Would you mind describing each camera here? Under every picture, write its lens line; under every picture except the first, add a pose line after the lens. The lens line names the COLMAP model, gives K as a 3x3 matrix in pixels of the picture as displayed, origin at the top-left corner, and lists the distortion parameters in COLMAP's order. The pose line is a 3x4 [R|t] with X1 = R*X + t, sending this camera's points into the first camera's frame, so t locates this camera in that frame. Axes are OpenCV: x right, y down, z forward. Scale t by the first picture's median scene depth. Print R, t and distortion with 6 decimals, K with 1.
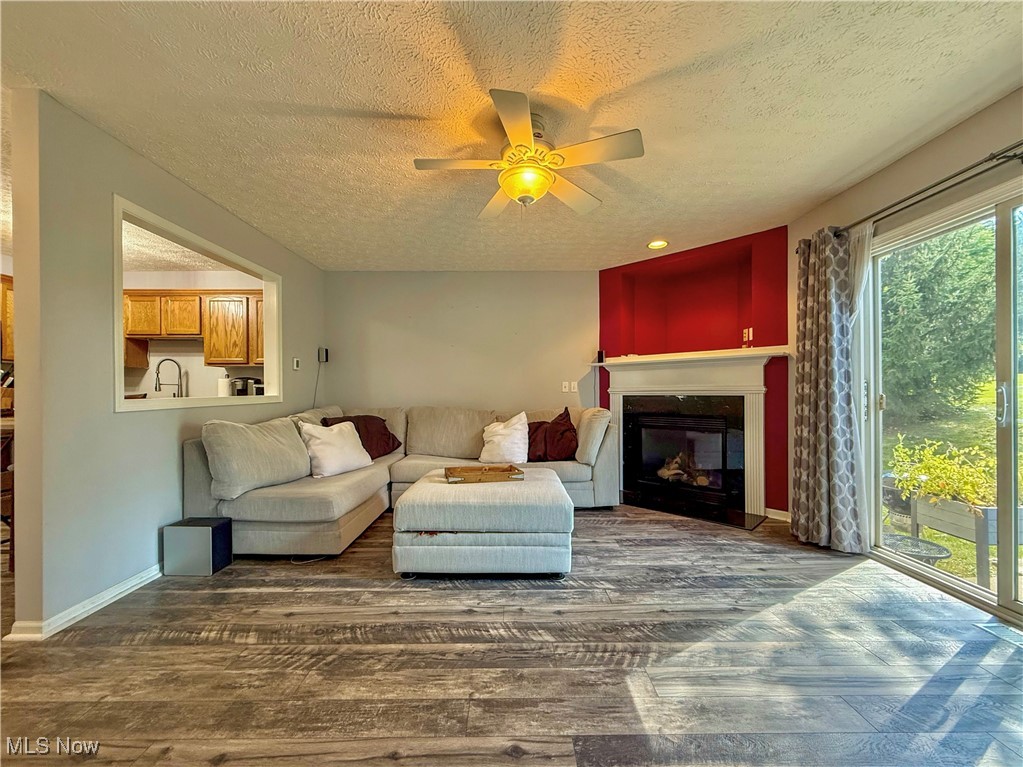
lens RADIAL K [[411.3, 0, 508.2], [0, 411.3, 391.5], [0, 0, 1]] dist [-0.000226, 0.000096]
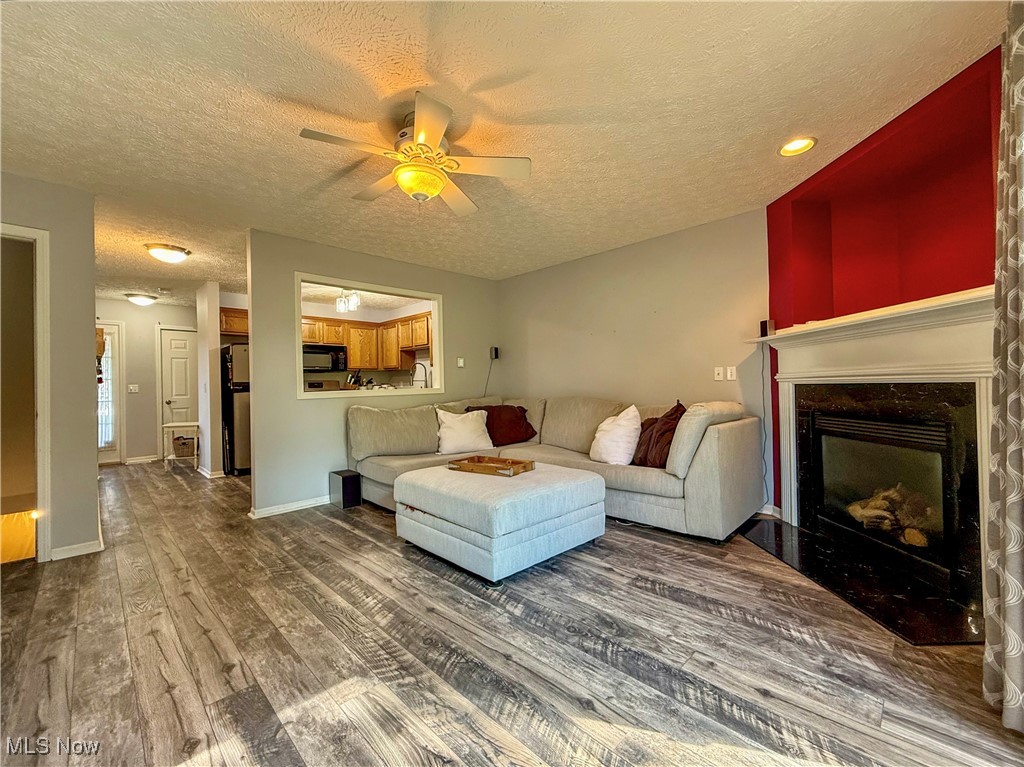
lens RADIAL K [[418.1, 0, 508.1], [0, 418.1, 381.2], [0, 0, 1]] dist [0.000430, 0.000084]
pose [[0.706254, -0.018450, -0.707719, 0.778698], [0.017400, 0.999811, -0.008701, 0.005577], [0.707745, -0.006169, 0.706441, 0.348406]]
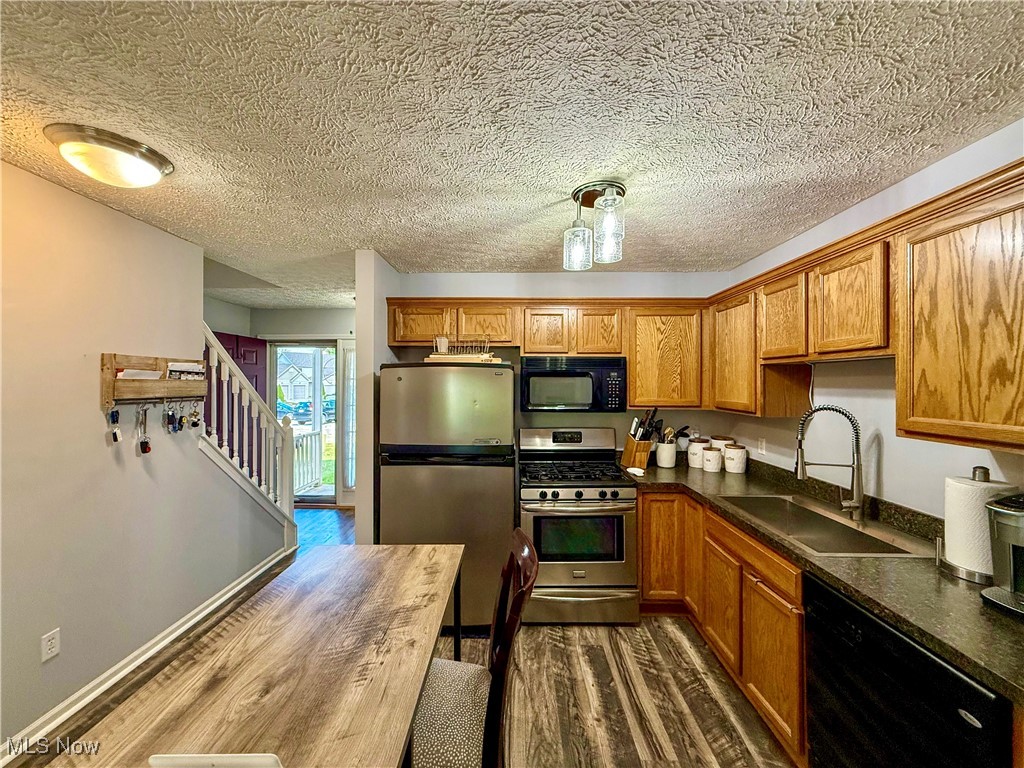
lens RADIAL K [[404.8, 0, 509.7], [0, 404.8, 383.2], [0, 0, 1]] dist [0.000423, 0.000133]
pose [[-0.019568, 0.003728, -0.999802, -0.691742], [-0.004133, 0.999984, 0.003810, -0.191050], [0.999800, 0.004207, -0.019552, 1.210338]]
